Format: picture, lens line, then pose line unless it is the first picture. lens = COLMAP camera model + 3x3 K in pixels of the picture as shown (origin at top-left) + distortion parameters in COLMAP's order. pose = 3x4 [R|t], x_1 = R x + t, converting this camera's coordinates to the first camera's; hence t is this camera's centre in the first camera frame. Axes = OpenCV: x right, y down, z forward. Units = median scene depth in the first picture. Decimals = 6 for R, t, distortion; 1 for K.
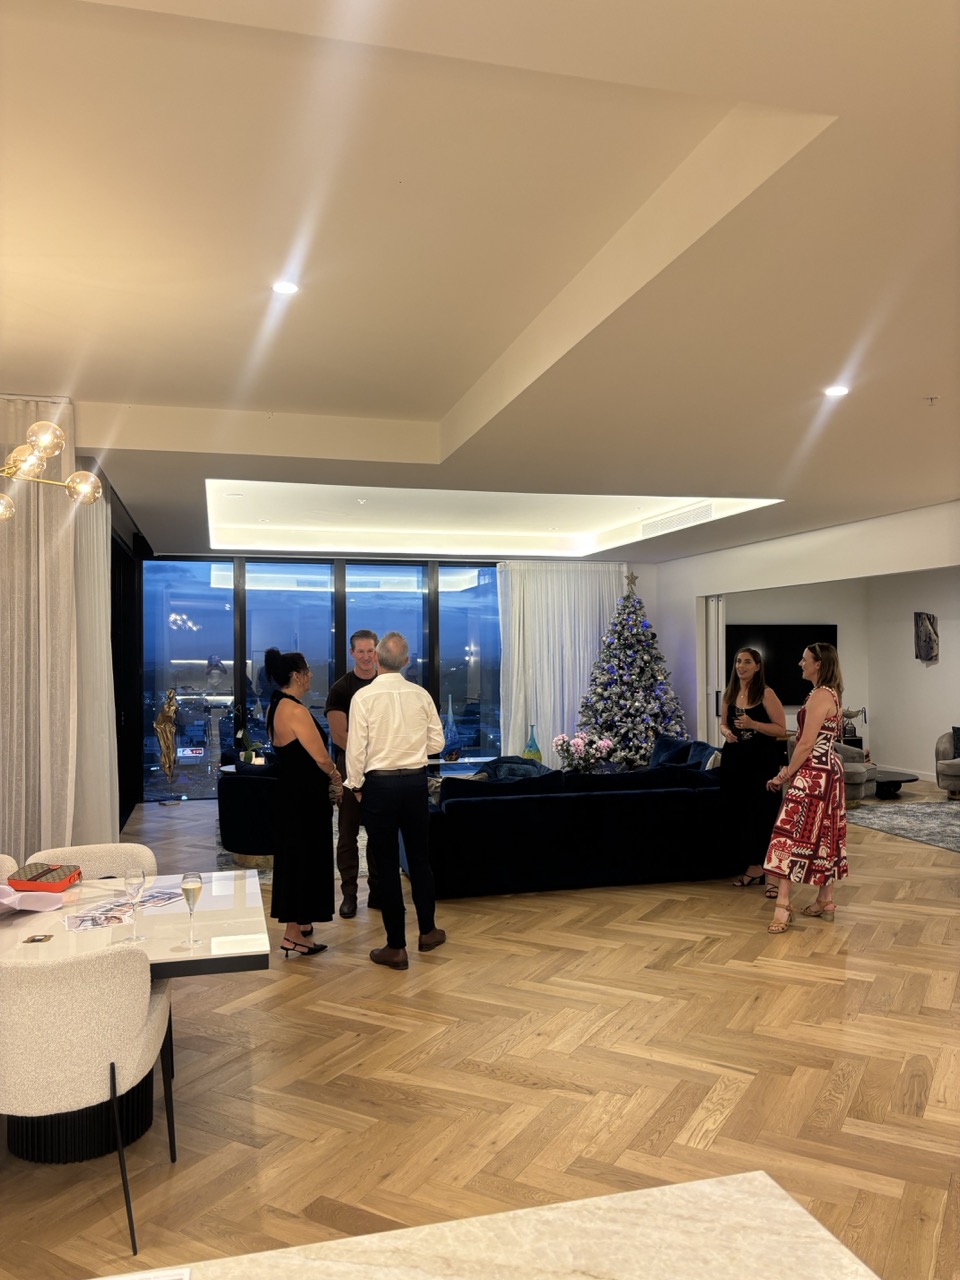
lens RADIAL K [[969.0, 0, 476.4], [0, 969.0, 636.0], [0, 0, 1]] dist [0.065000, -0.058763]
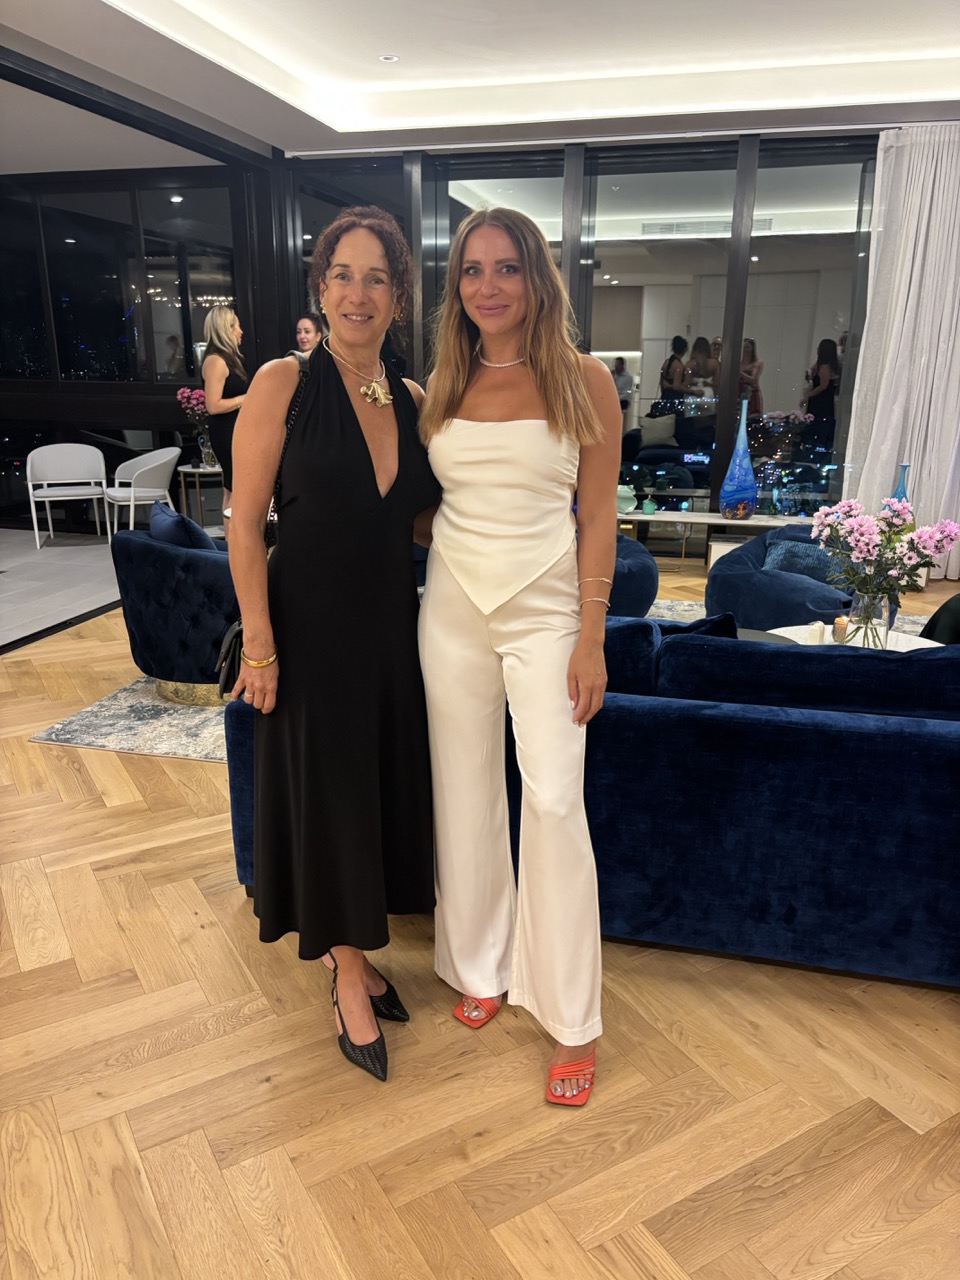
lens RADIAL K [[969.0, 0, 476.4], [0, 969.0, 636.0], [0, 0, 1]] dist [0.065000, -0.058763]
pose [[0.866644, 0.149504, -0.476000, 0.129669], [-0.003059, 0.955623, 0.294577, 0.025767], [0.498917, -0.253837, 0.828643, 0.437176]]
